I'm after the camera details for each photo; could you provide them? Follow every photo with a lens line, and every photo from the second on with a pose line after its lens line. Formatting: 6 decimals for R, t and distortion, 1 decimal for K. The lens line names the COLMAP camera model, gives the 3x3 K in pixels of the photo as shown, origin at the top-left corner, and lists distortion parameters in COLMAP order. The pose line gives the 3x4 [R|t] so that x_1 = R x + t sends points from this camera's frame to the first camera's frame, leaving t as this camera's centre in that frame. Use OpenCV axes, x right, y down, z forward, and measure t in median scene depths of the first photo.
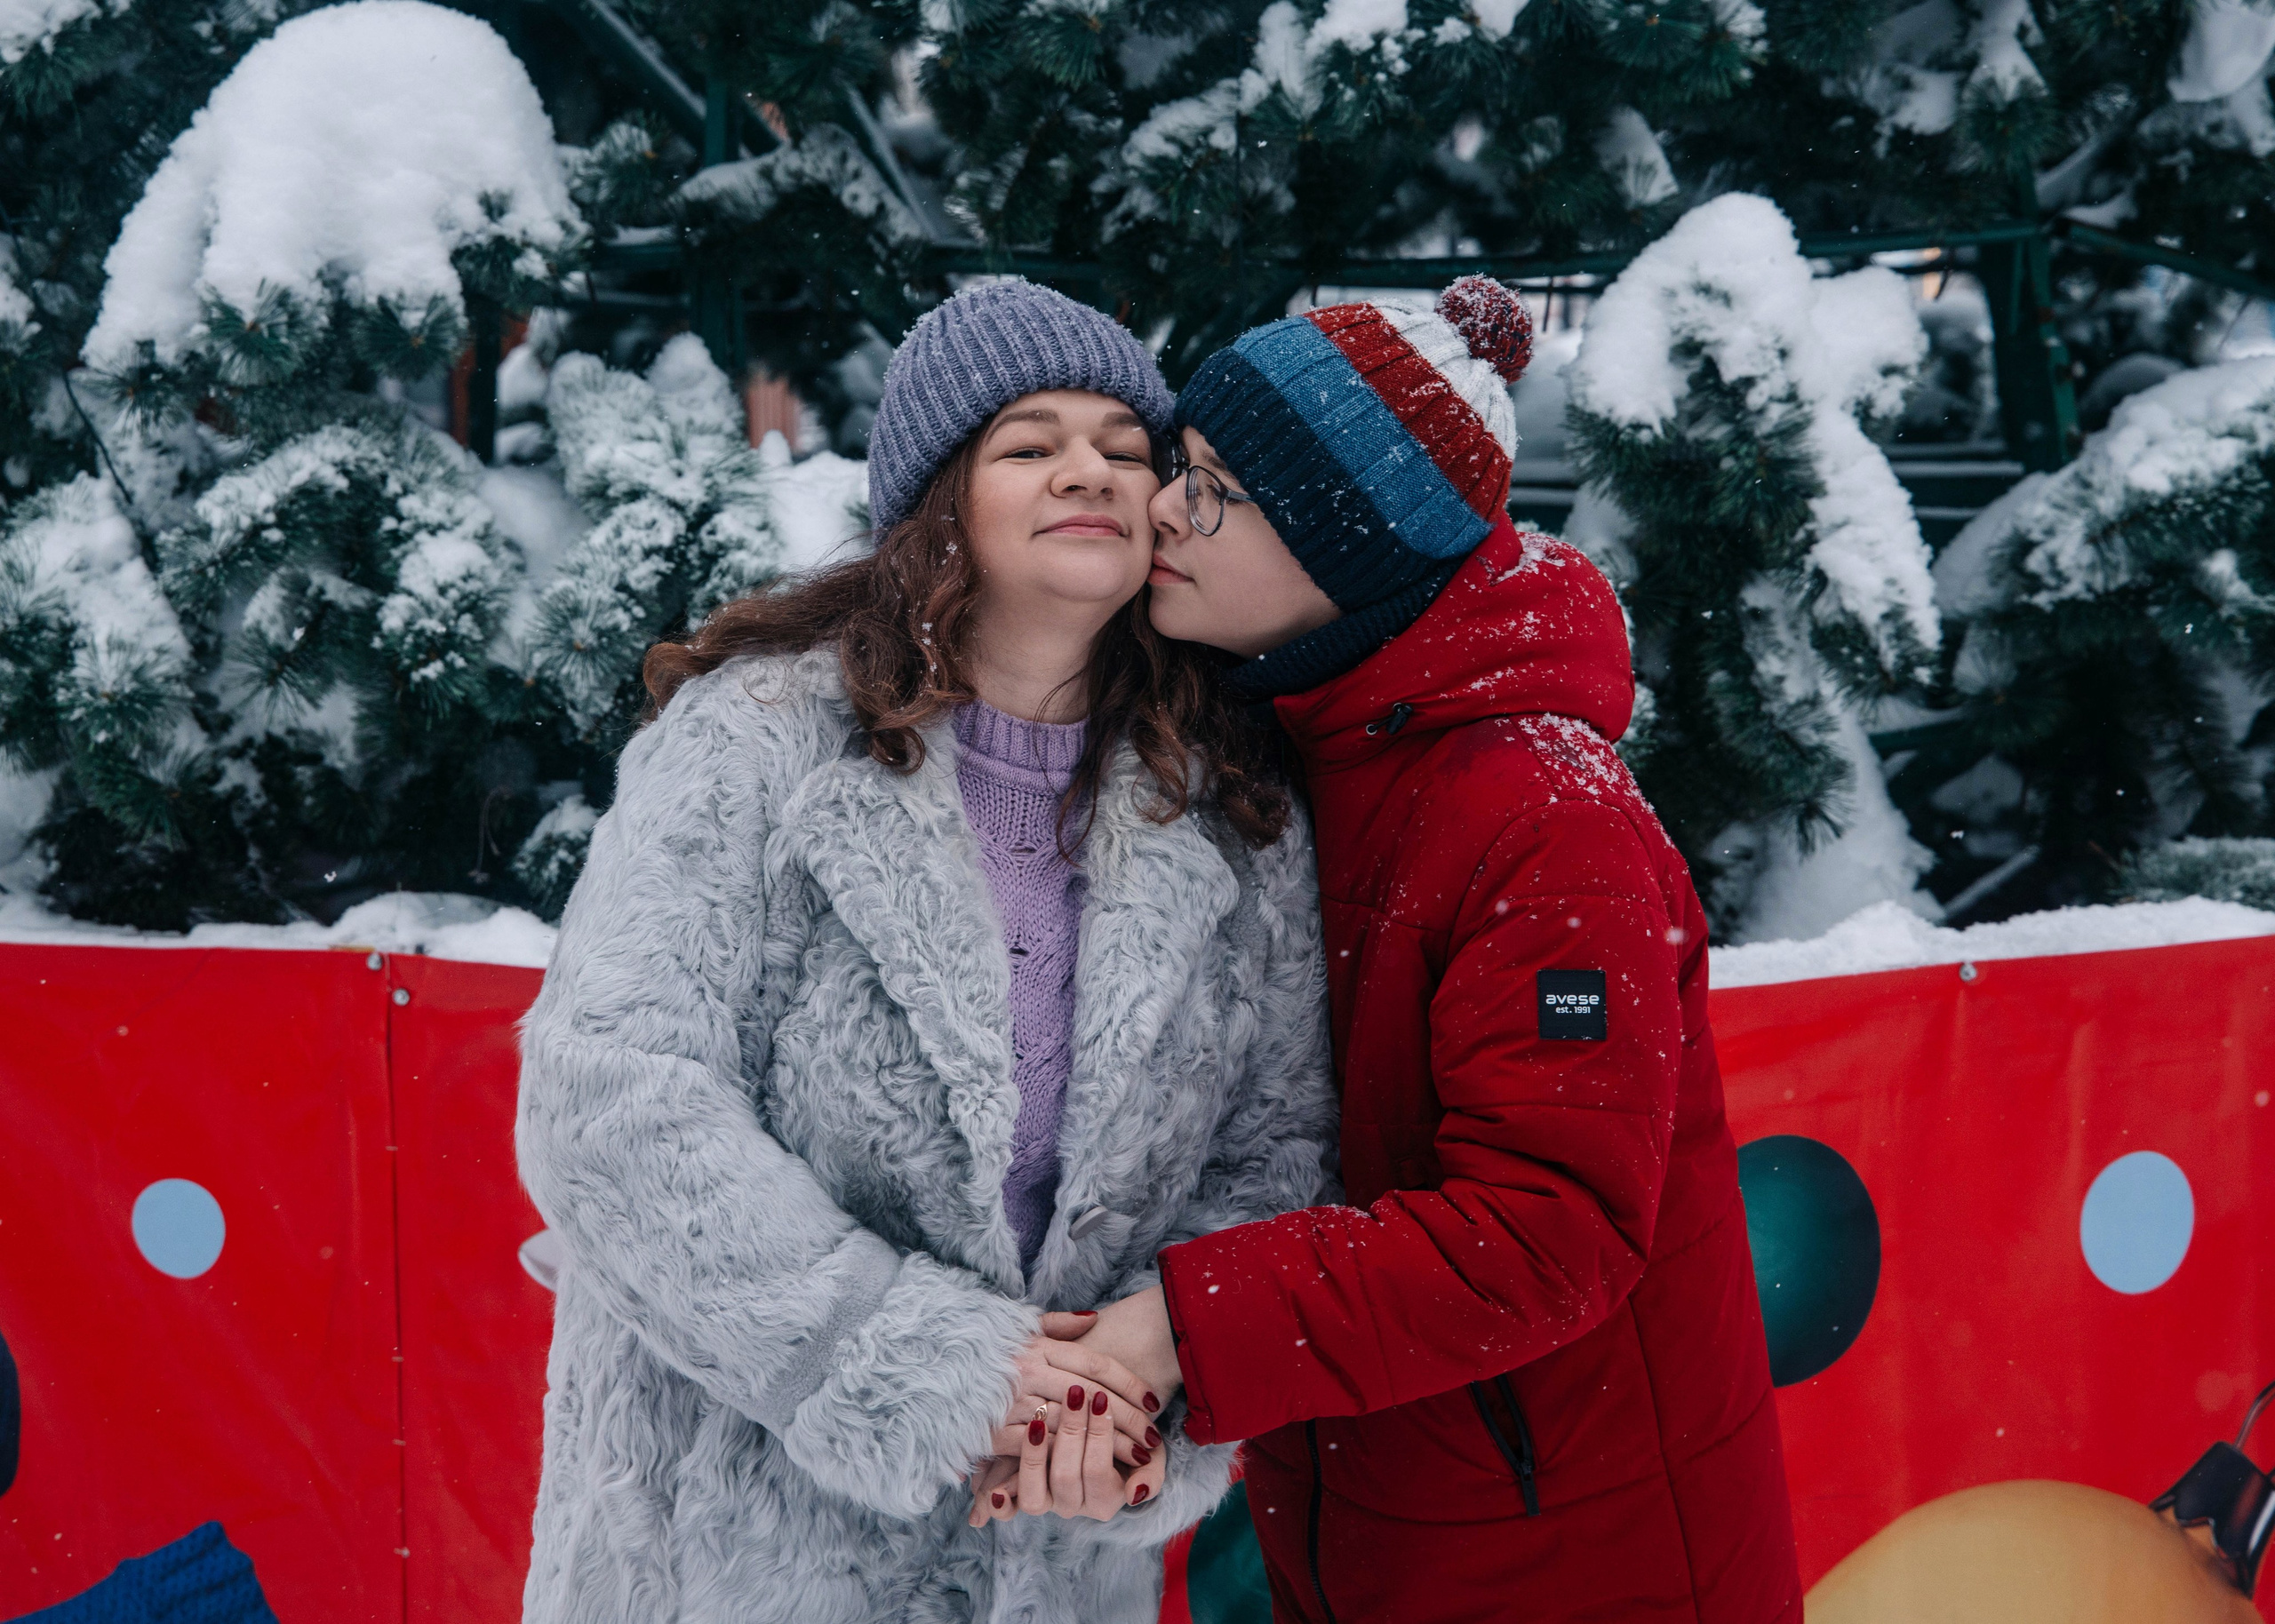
lens RADIAL K [[4462.3, 0, 1110.1], [0, 4462.3, 780.4], [0, 0, 1]] dist [0.224050, 0.204751]
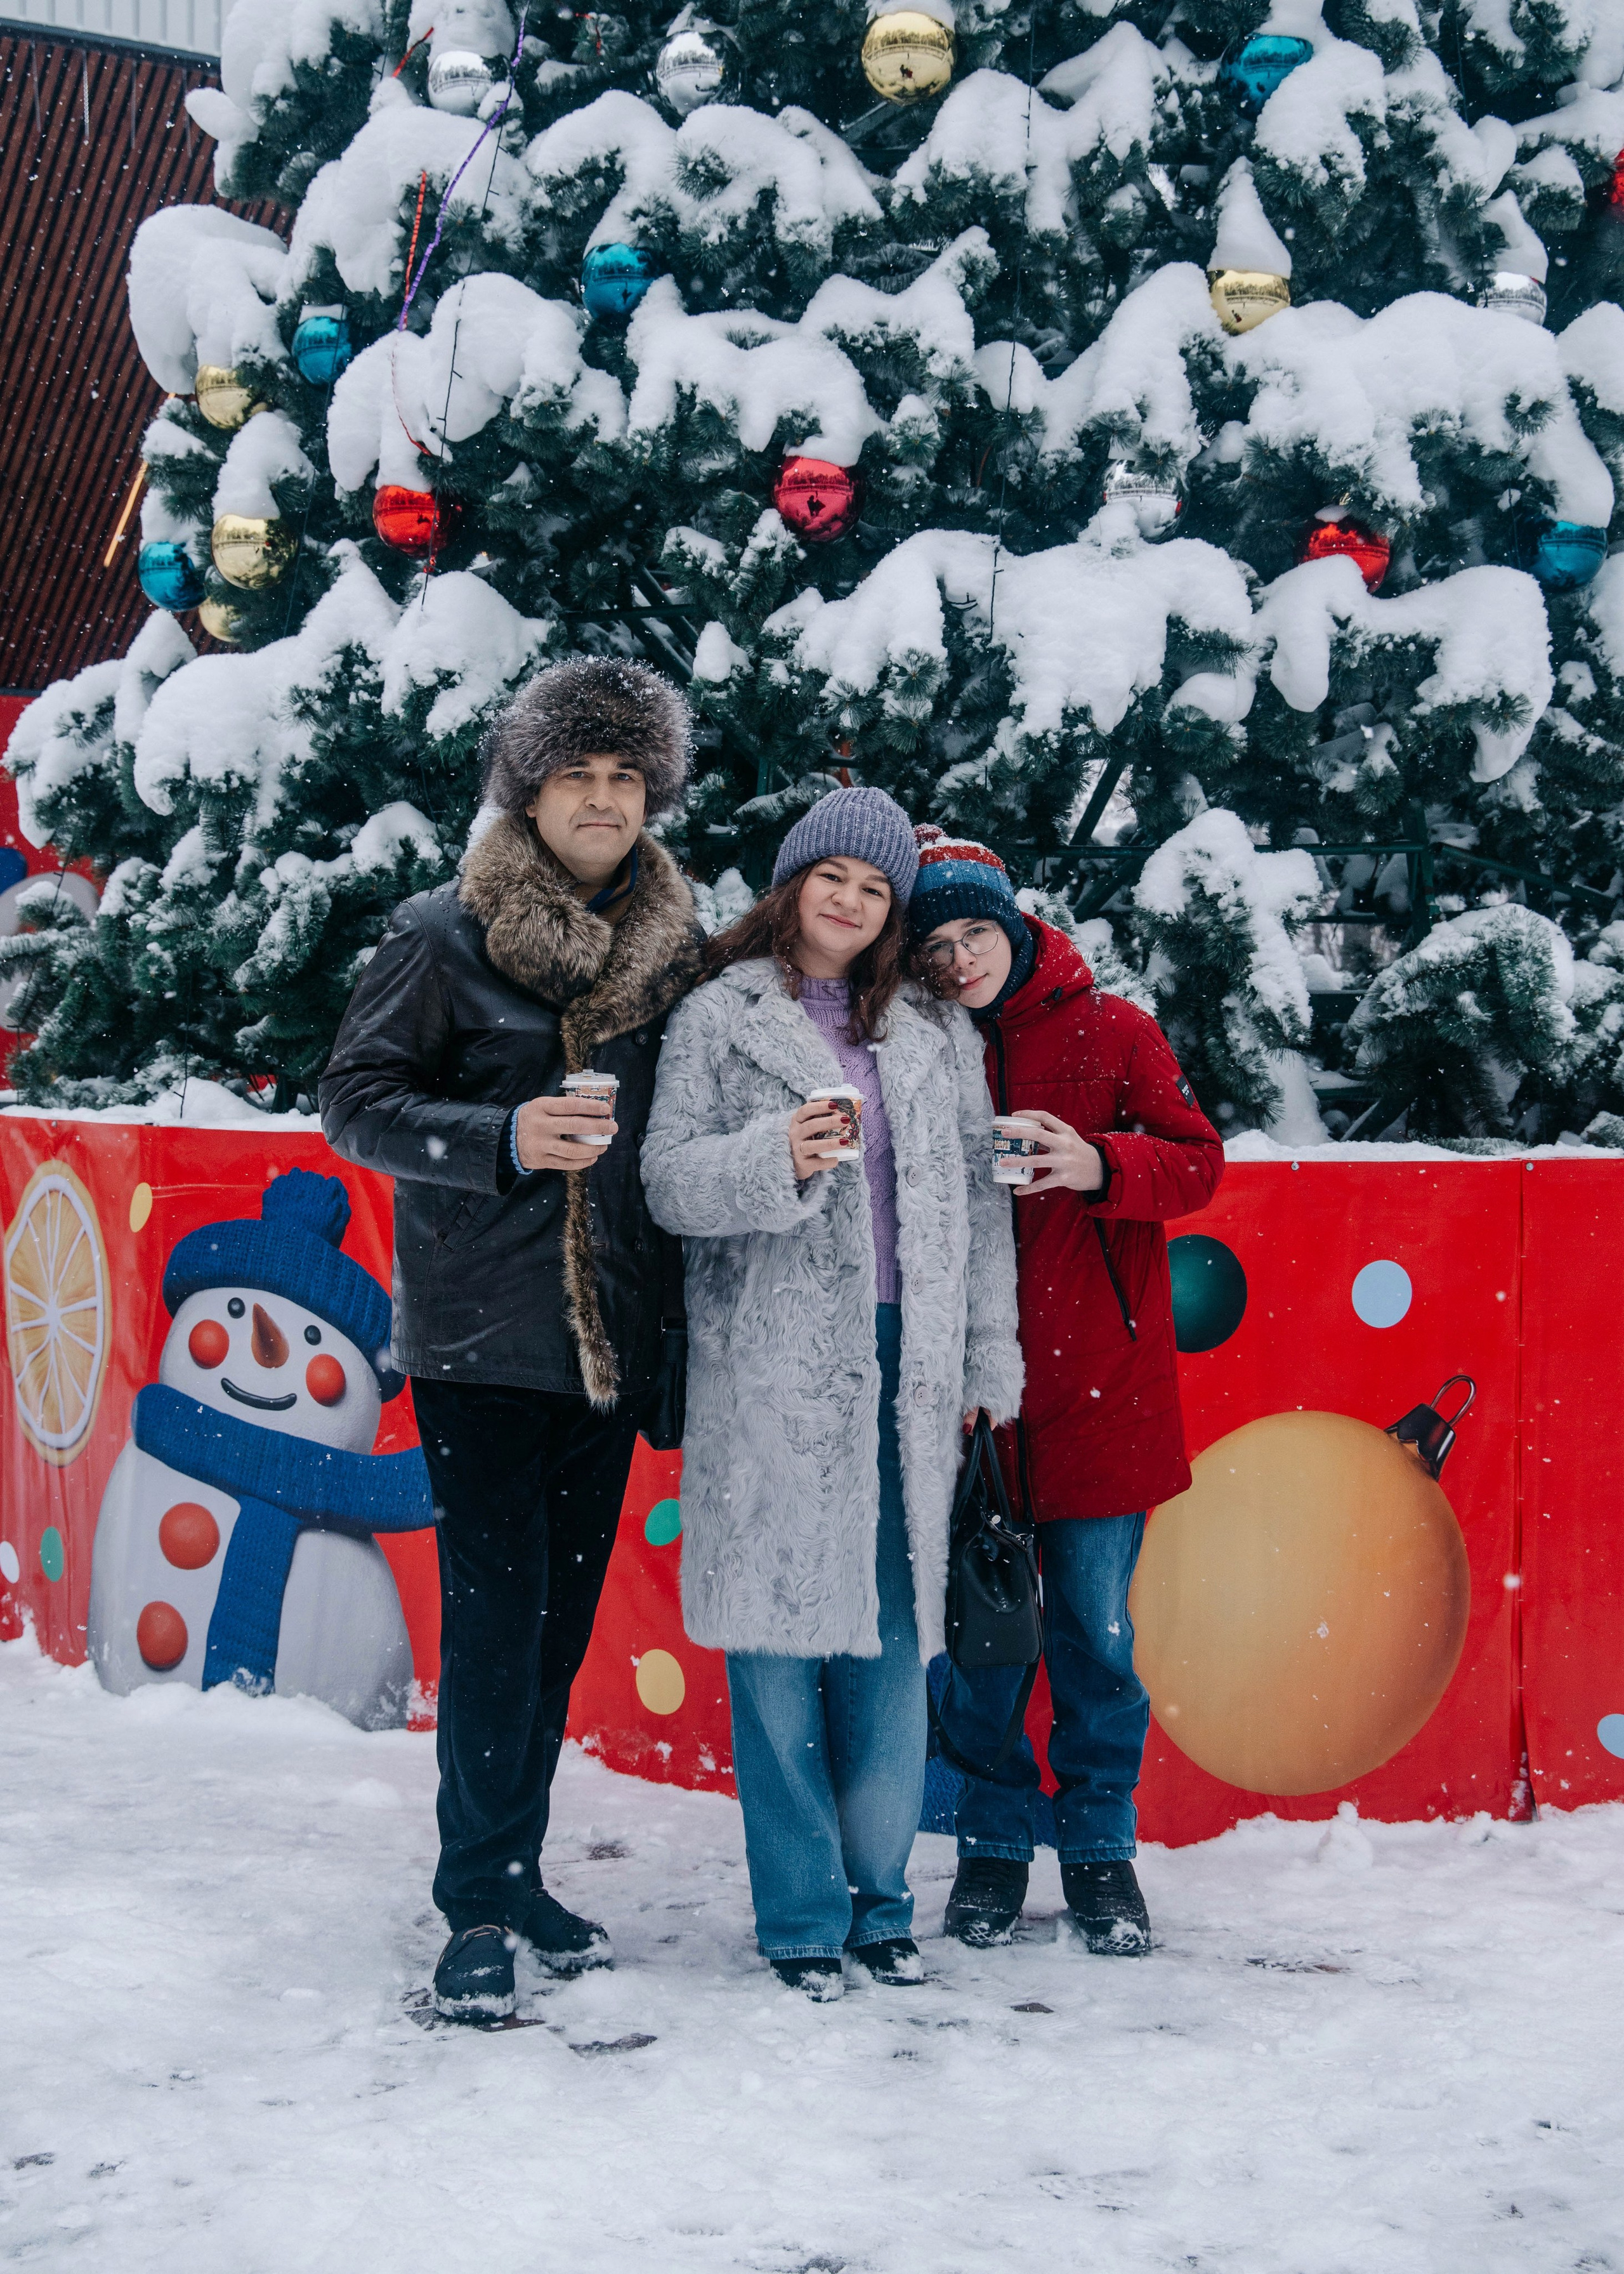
lens RADIAL K [[3069.5, 0, 735.8], [0, 3069.5, 1063.6], [0, 0, 1]] dist [0.075563, 0.032839]
pose [[0.985739, 0.033256, -0.164965, 0.157676], [-0.047768, 0.995252, -0.084800, 0.121846], [0.161362, 0.091471, 0.982647, -0.445400]]
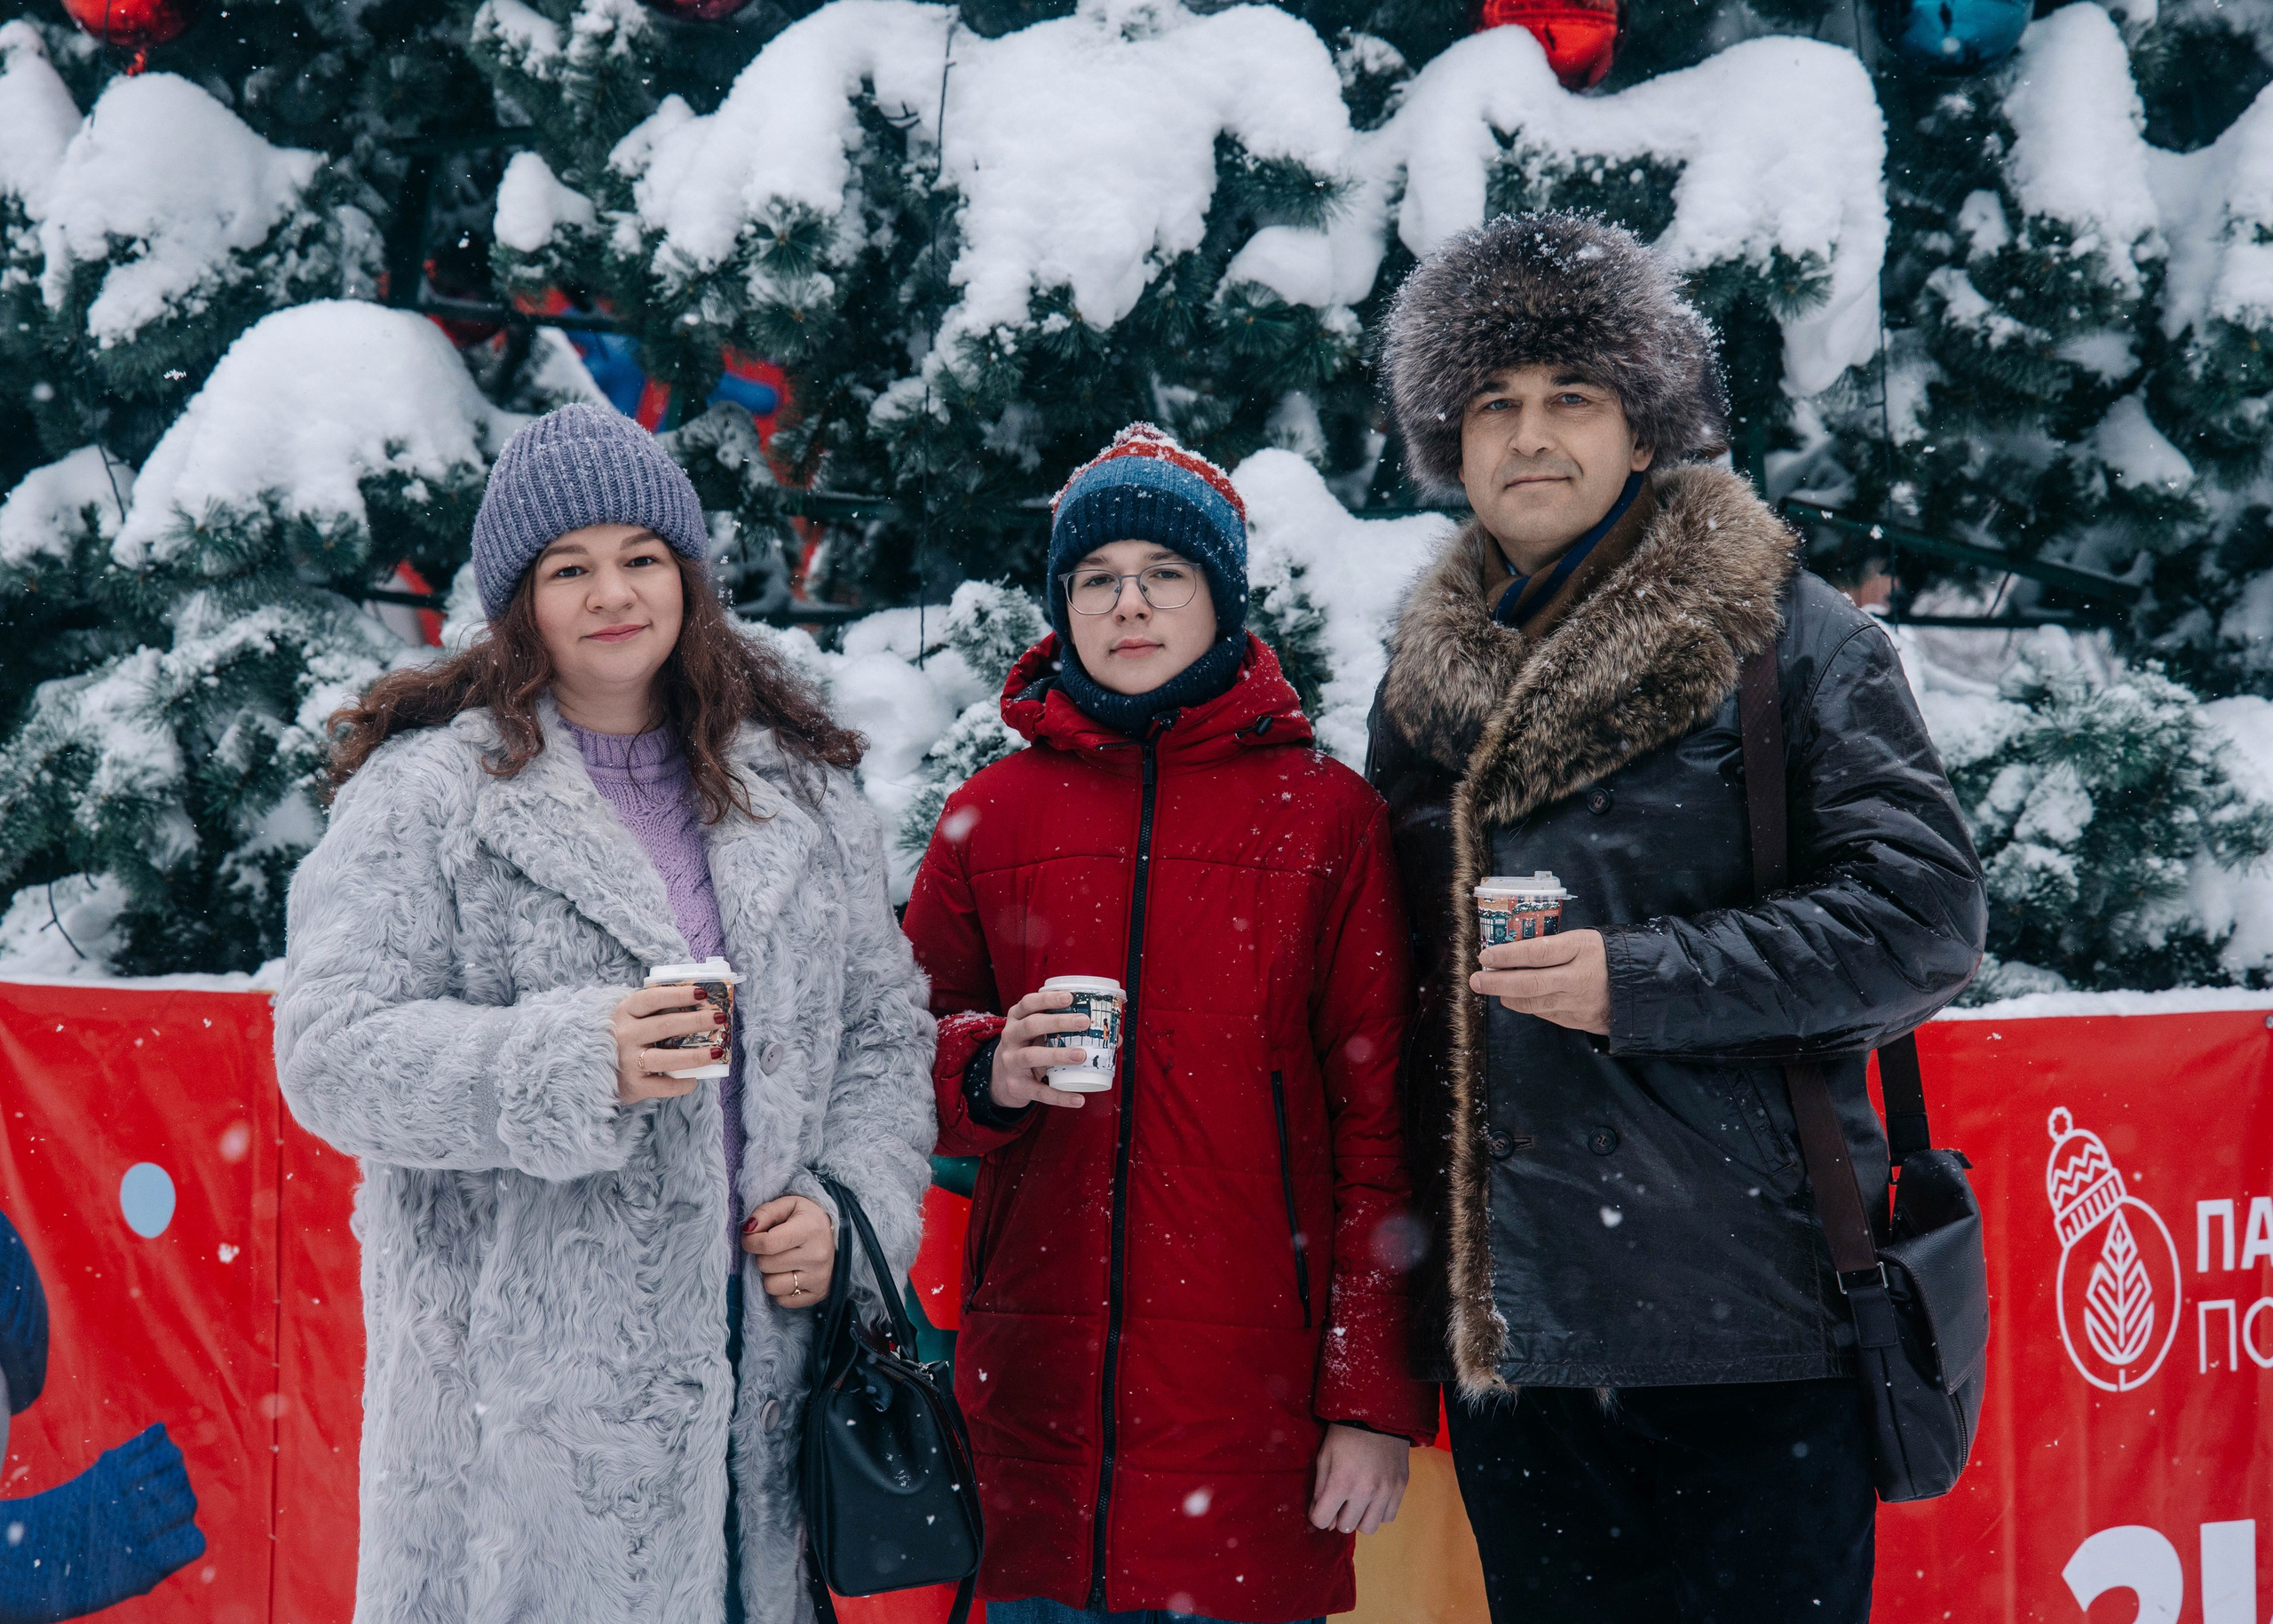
lens RADIAL K [[5271.5, 0, 1098.5], [0, 5271.5, 824.2], [0, 0, 1]] dist [0.353787, -0.046367]
pose [[0.955133, 0.029075, -0.294746, 0.540232], [-0.057632, 0.994393, -0.088667, 0.114635], [0.290516, 0.101675, 0.951453, -0.451239]]
